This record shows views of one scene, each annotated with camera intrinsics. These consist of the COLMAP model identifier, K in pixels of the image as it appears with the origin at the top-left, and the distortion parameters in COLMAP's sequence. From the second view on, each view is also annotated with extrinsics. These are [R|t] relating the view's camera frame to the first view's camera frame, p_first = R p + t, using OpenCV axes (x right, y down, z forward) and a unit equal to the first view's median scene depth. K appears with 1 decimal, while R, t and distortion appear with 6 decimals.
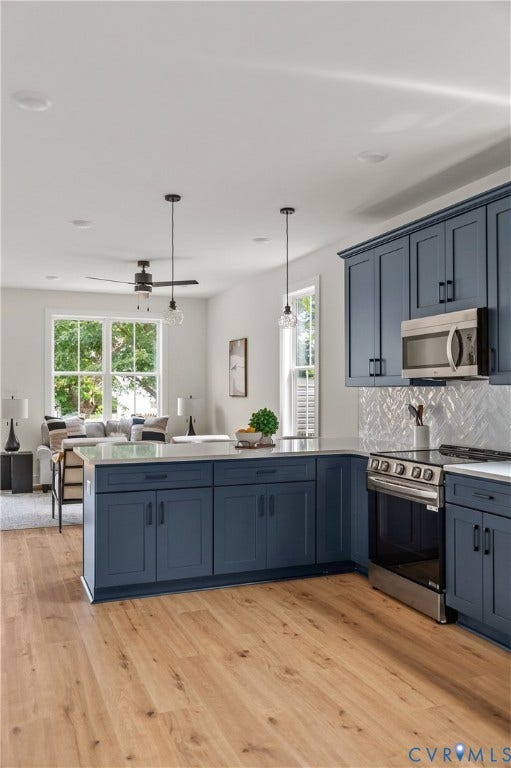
lens RADIAL K [[630.9, 0, 252.8], [0, 630.9, 388.2], [0, 0, 1]] dist [0.001655, 0.003397]
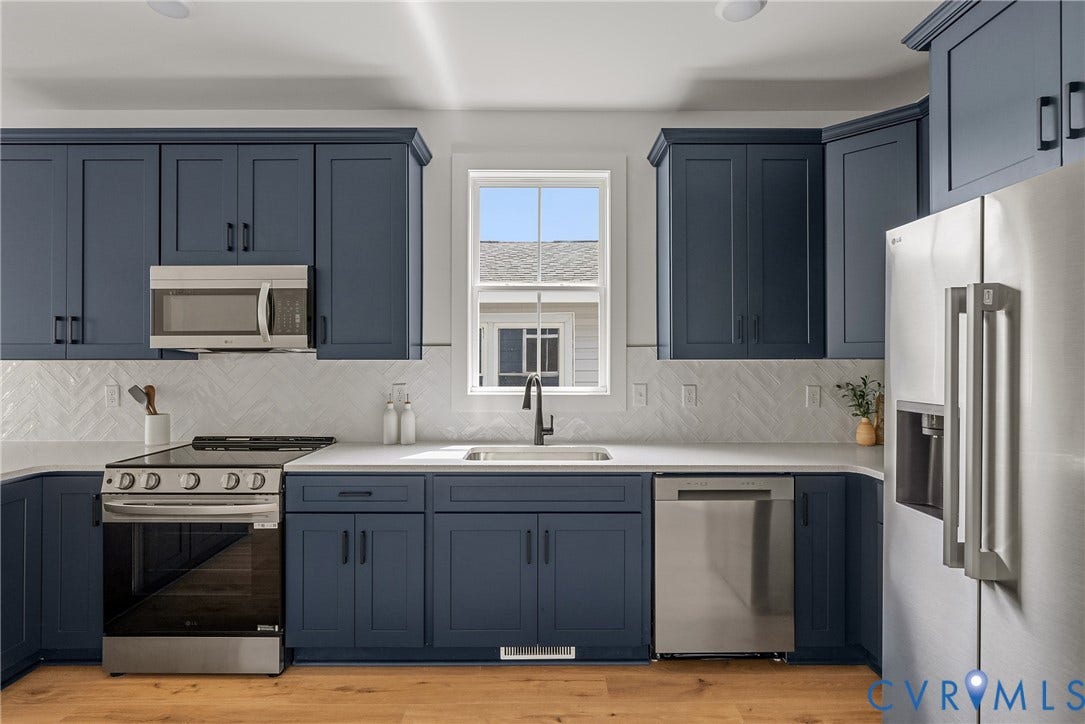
lens RADIAL K [[546.0, 0, 543.9], [0, 546.0, 357.3], [0, 0, 1]] dist [-0.003169, 0.001916]
pose [[0.374008, 0.006562, 0.927402, -0.169393], [-0.002863, 0.999978, -0.005921, -0.004088], [-0.927421, -0.000441, 0.374019, 0.409613]]
